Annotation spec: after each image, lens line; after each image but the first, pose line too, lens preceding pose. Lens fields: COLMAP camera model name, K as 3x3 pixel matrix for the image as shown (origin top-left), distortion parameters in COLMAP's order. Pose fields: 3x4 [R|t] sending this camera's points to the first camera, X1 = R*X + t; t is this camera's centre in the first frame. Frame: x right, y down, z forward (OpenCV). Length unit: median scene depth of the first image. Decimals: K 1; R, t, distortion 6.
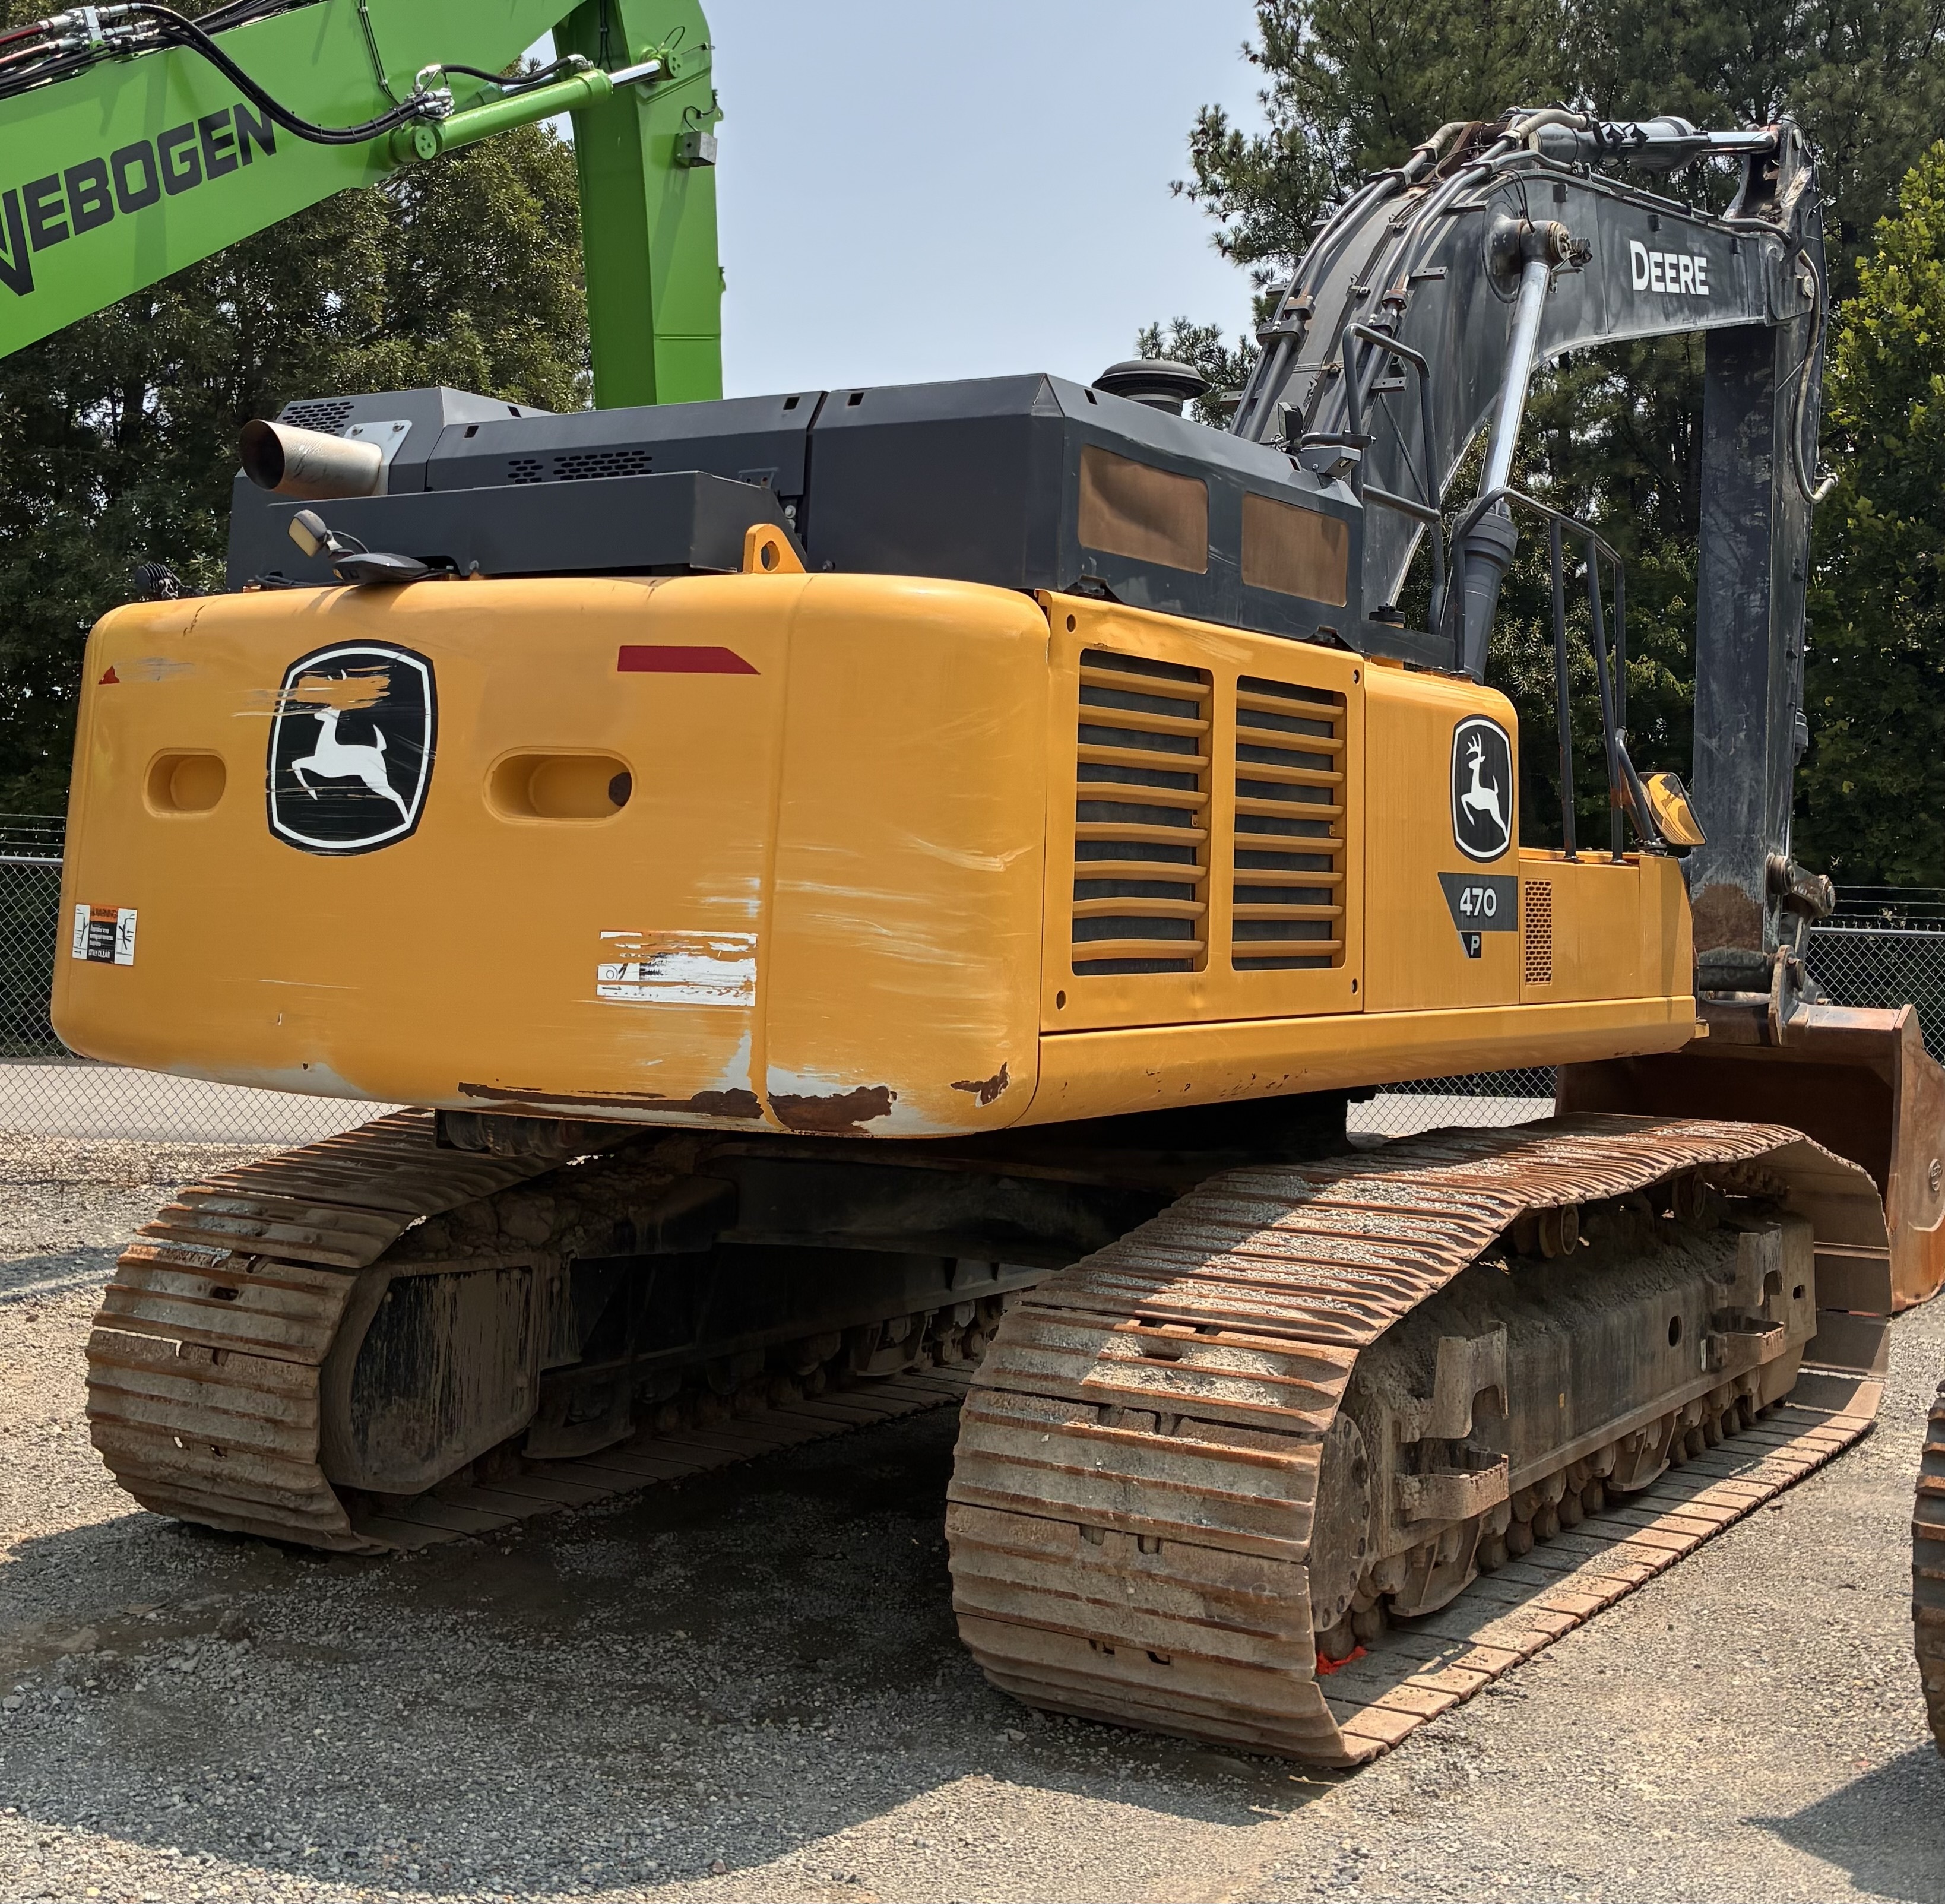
lens RADIAL K [[2622.4, 0, 972.5], [0, 2622.4, 952.0], [0, 0, 1]] dist [0.036816, 0.049671]
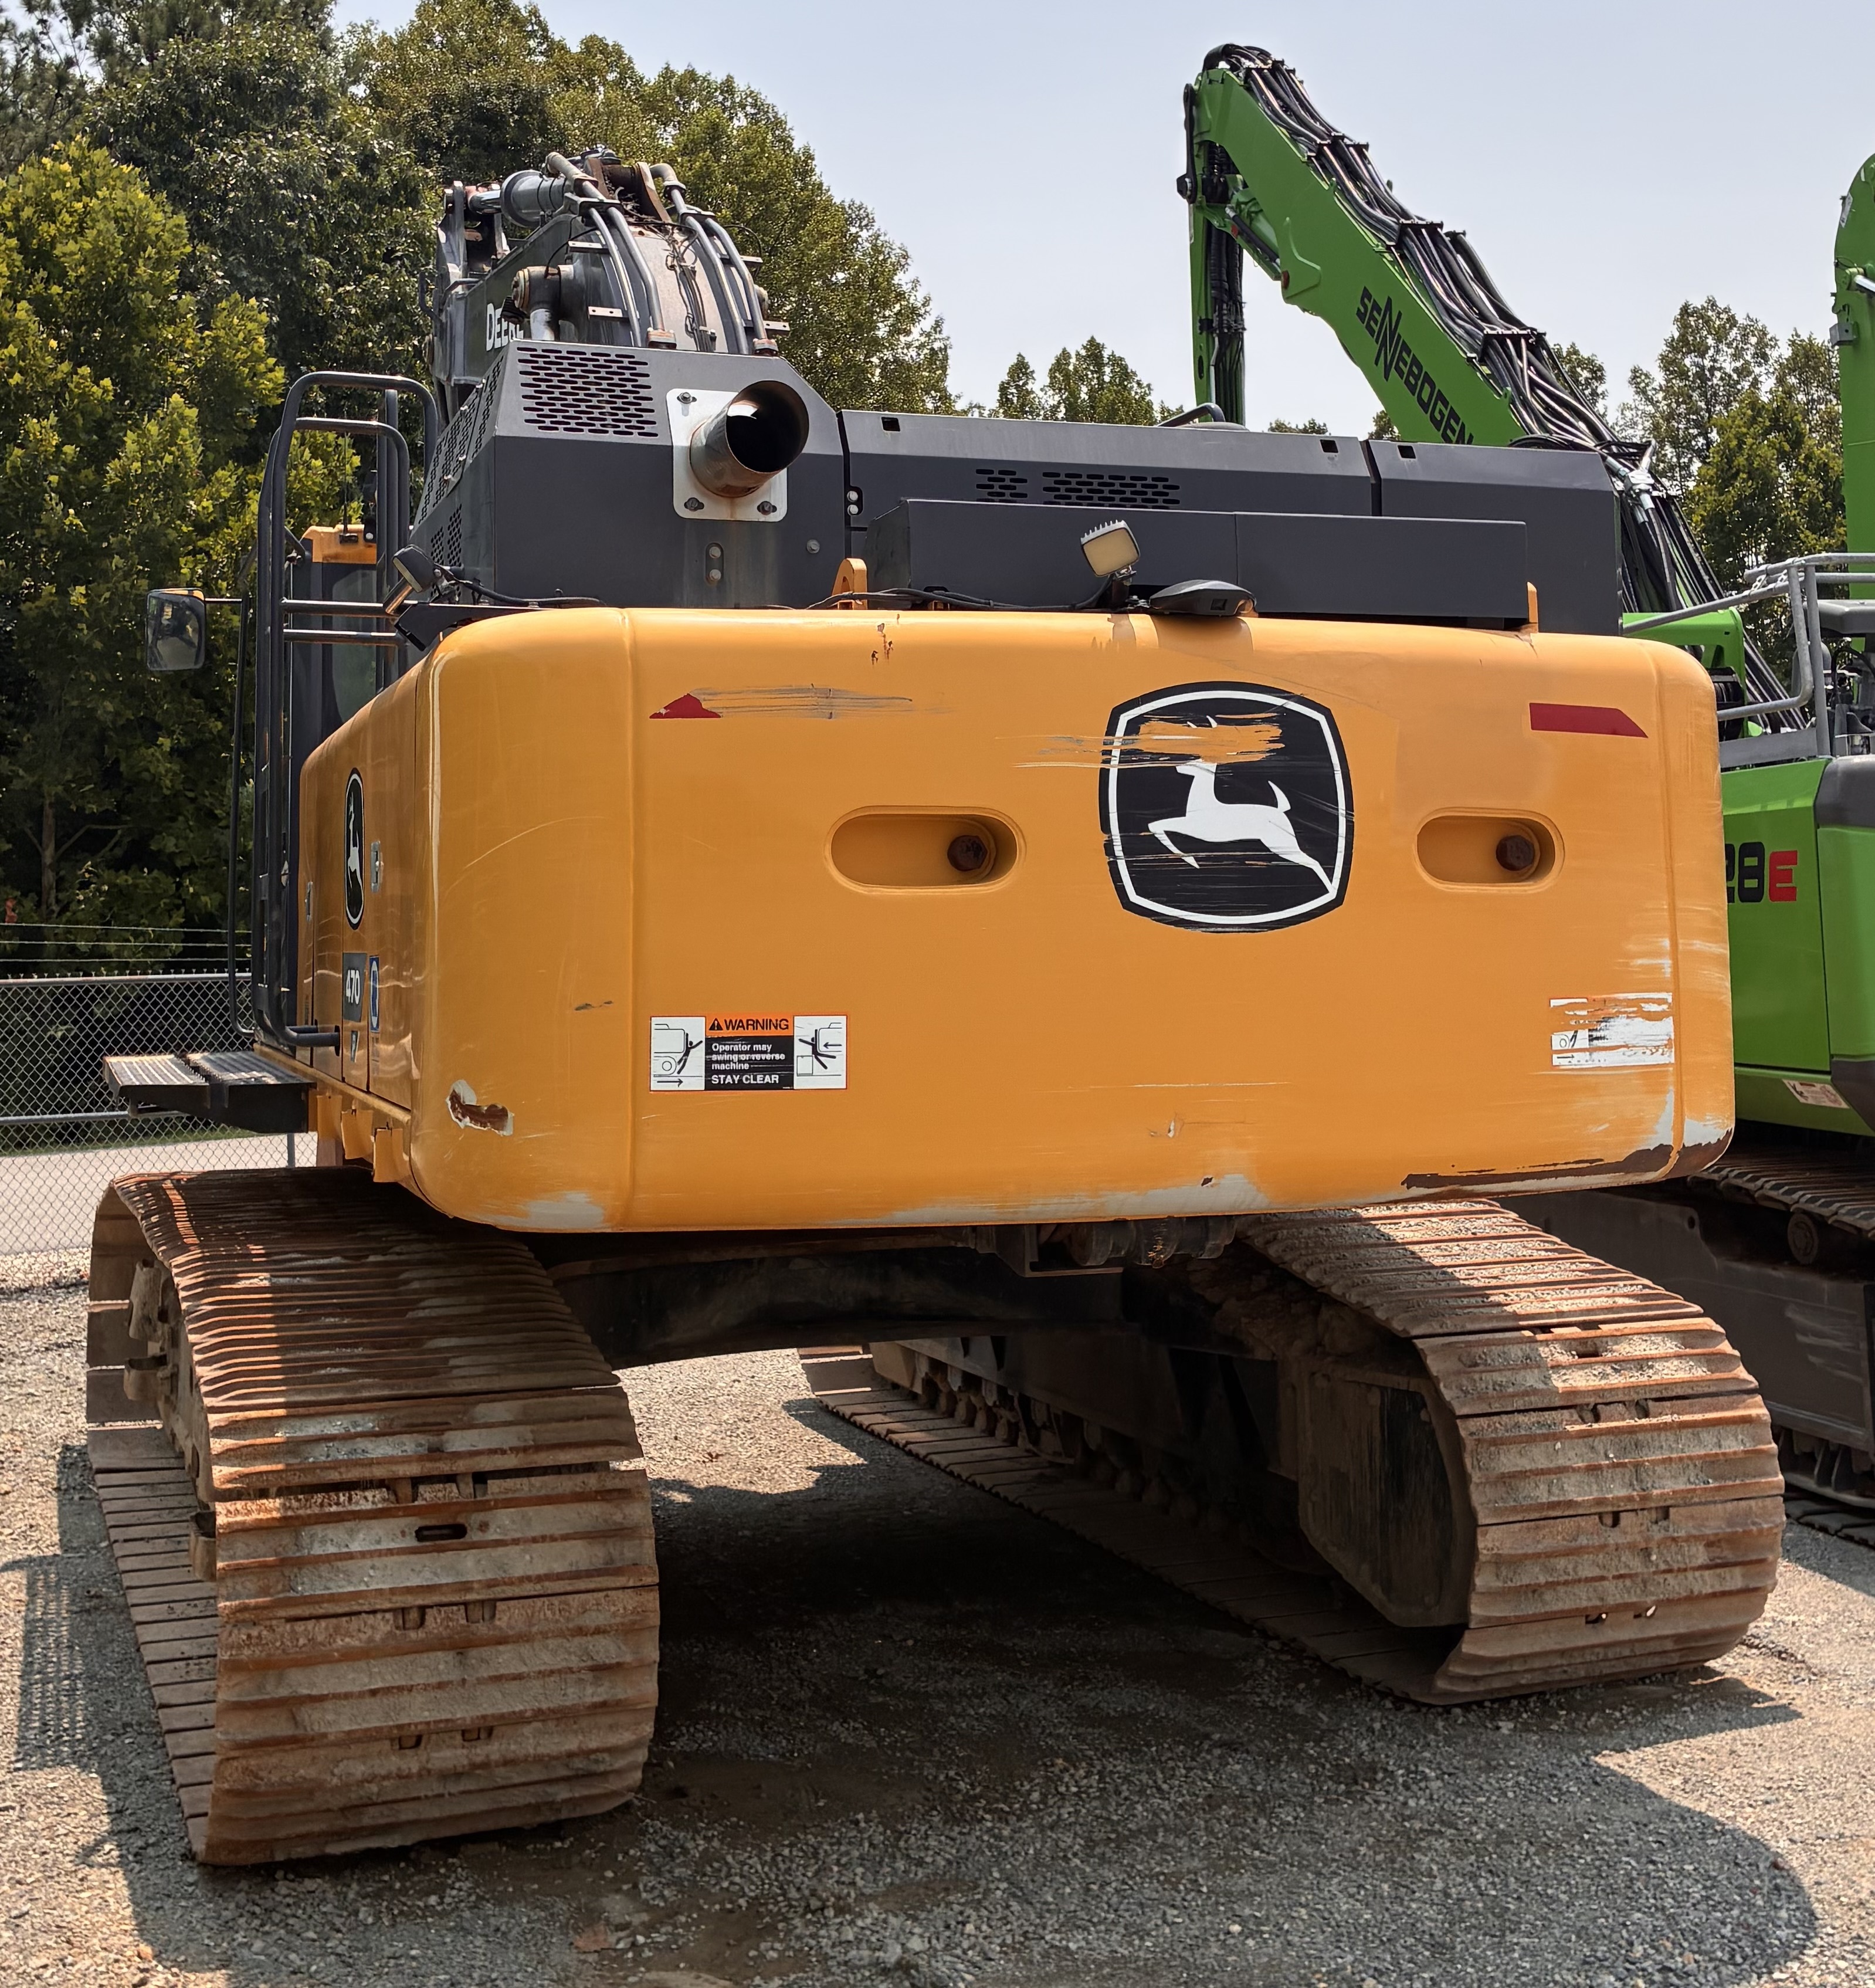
lens RADIAL K [[2536.3, 0, 937.3], [0, 2536.3, 1114.3], [0, 0, 1]] dist [-0.012179, 0.025091]
pose [[0.615630, -0.091365, 0.782721, -0.961737], [0.053005, 0.995808, 0.074548, -0.044926], [-0.786250, -0.004406, 0.617892, 0.565927]]
